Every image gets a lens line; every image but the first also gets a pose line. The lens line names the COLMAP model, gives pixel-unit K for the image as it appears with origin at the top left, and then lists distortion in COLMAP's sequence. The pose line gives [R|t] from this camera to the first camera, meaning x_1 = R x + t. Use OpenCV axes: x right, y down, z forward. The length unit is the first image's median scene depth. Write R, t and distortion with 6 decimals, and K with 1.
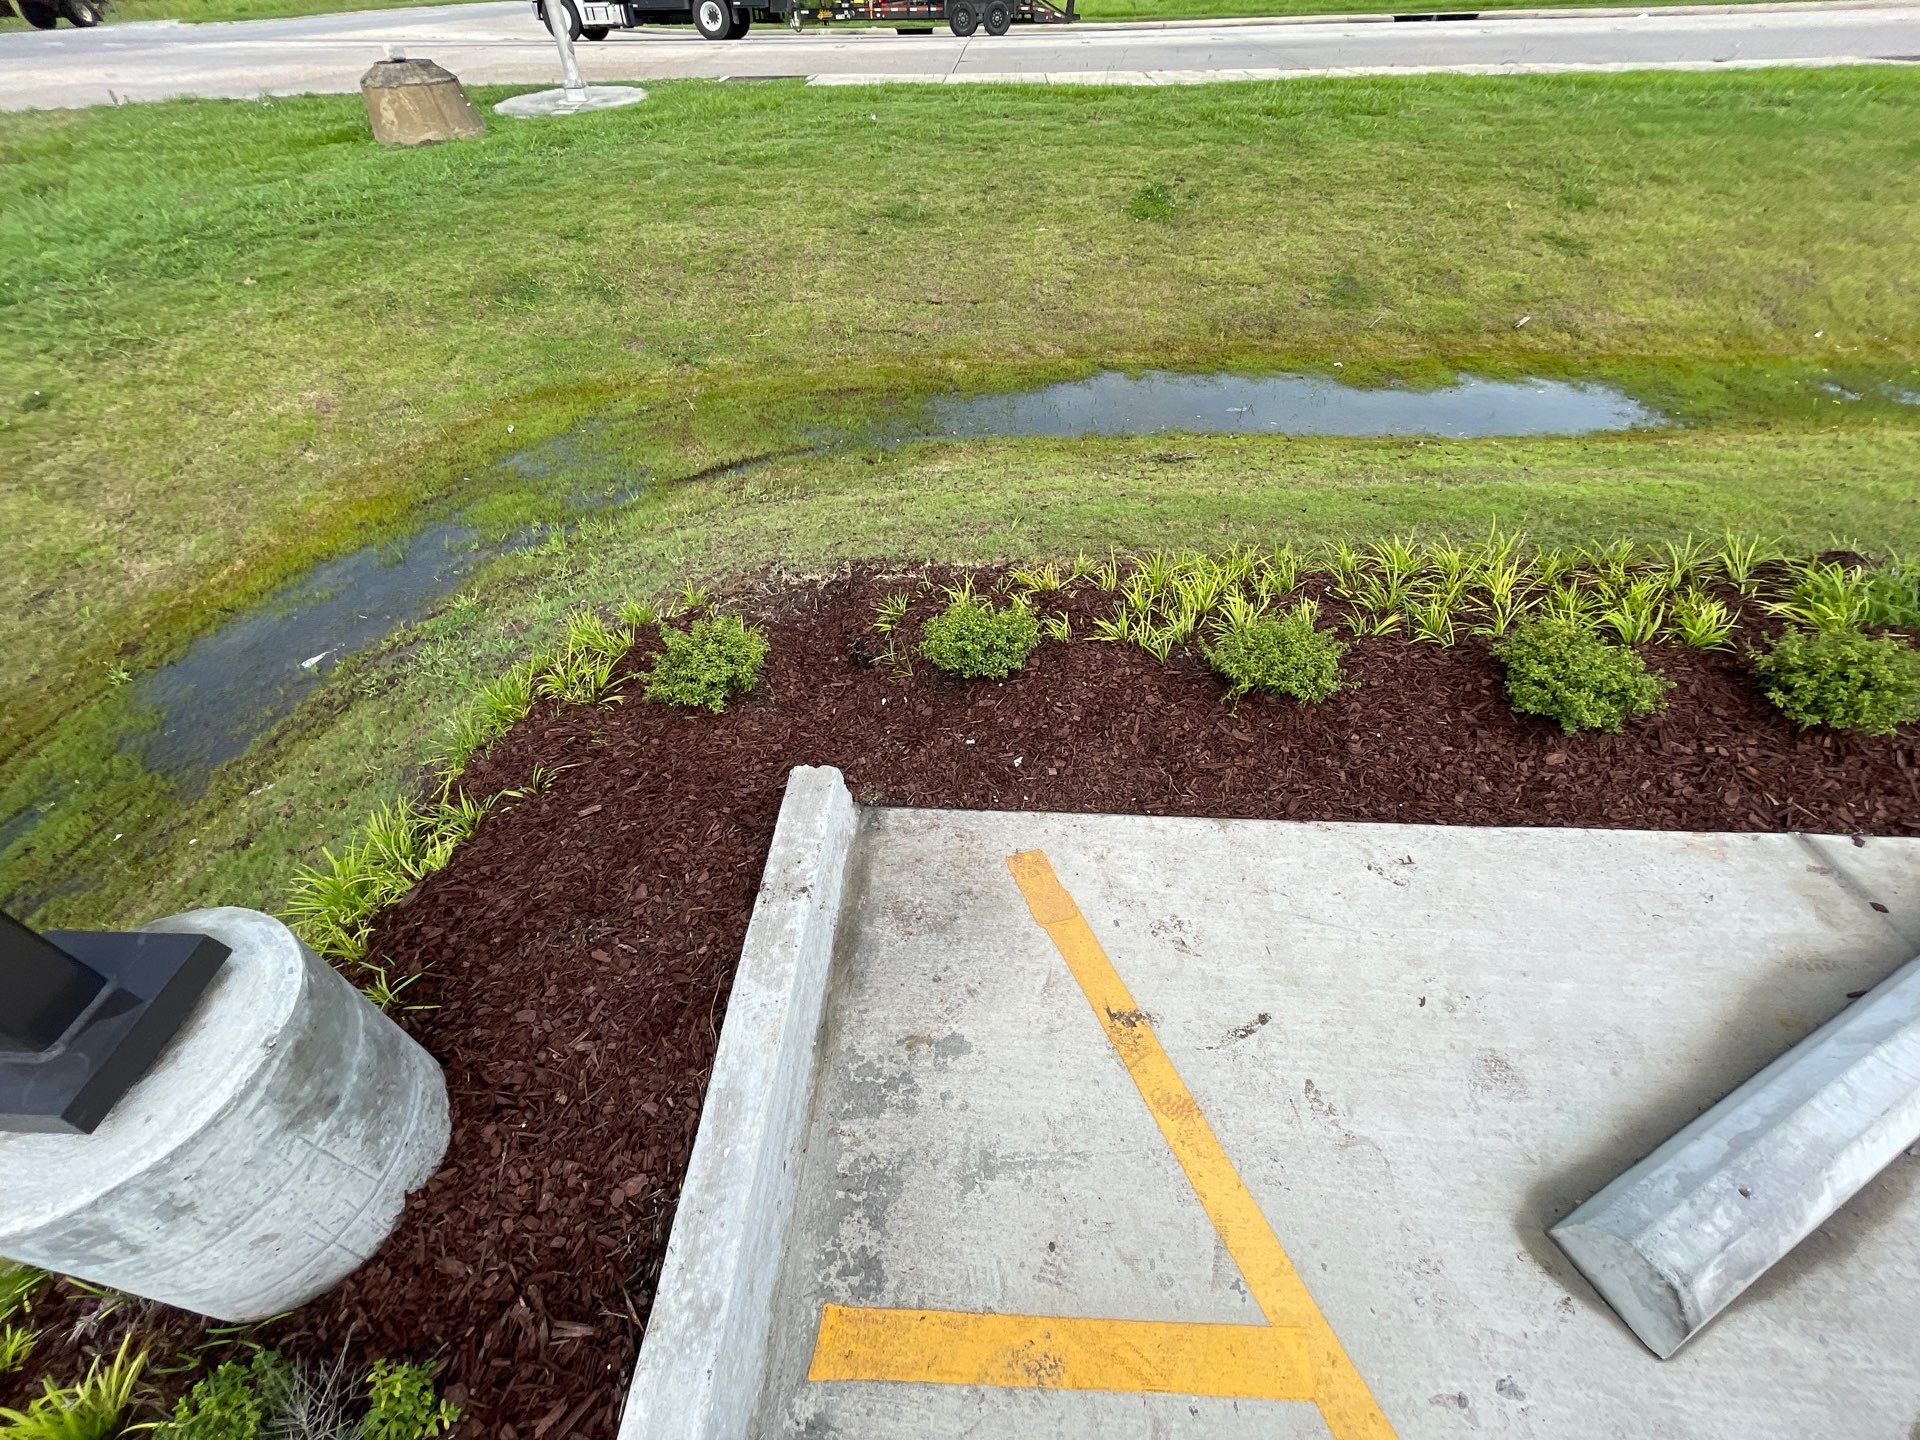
lens RADIAL K [[794.1, 0, 960.0], [0, 794.1, 720.0], [0, 0, 1]] dist [0.001683, -0.002556]
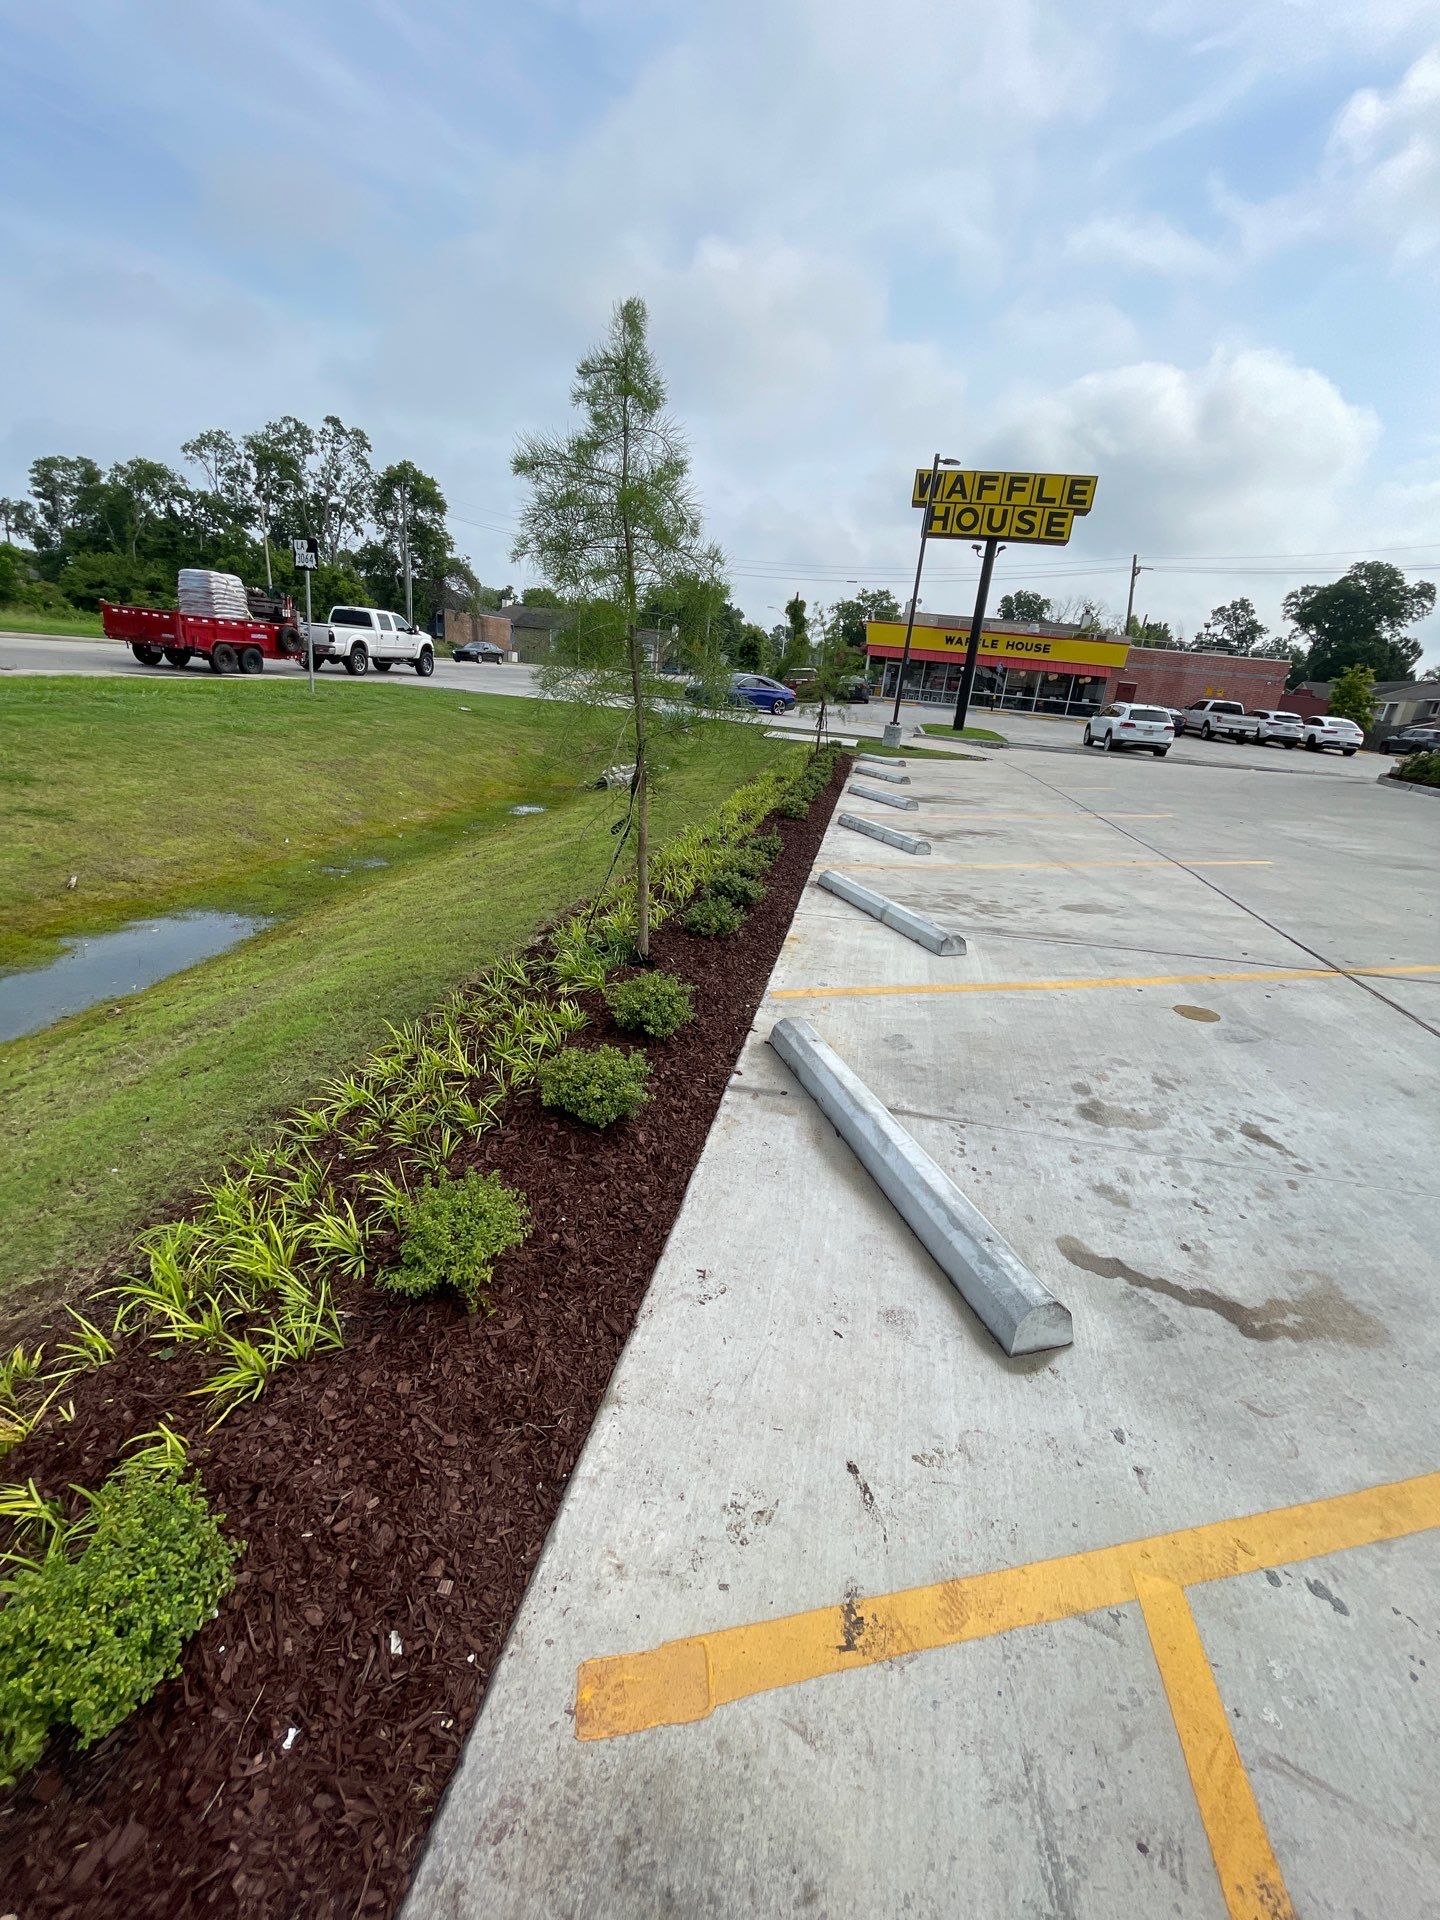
lens RADIAL K [[760.9, 0, 719.4], [0, 760.9, 927.4], [0, 0, 1]] dist [-0.014377, 0.004025]
pose [[0.148972, -0.275369, 0.949726, -0.252178], [0.598930, 0.789353, 0.134923, -0.274876], [-0.786823, 0.548720, 0.282519, 0.347529]]
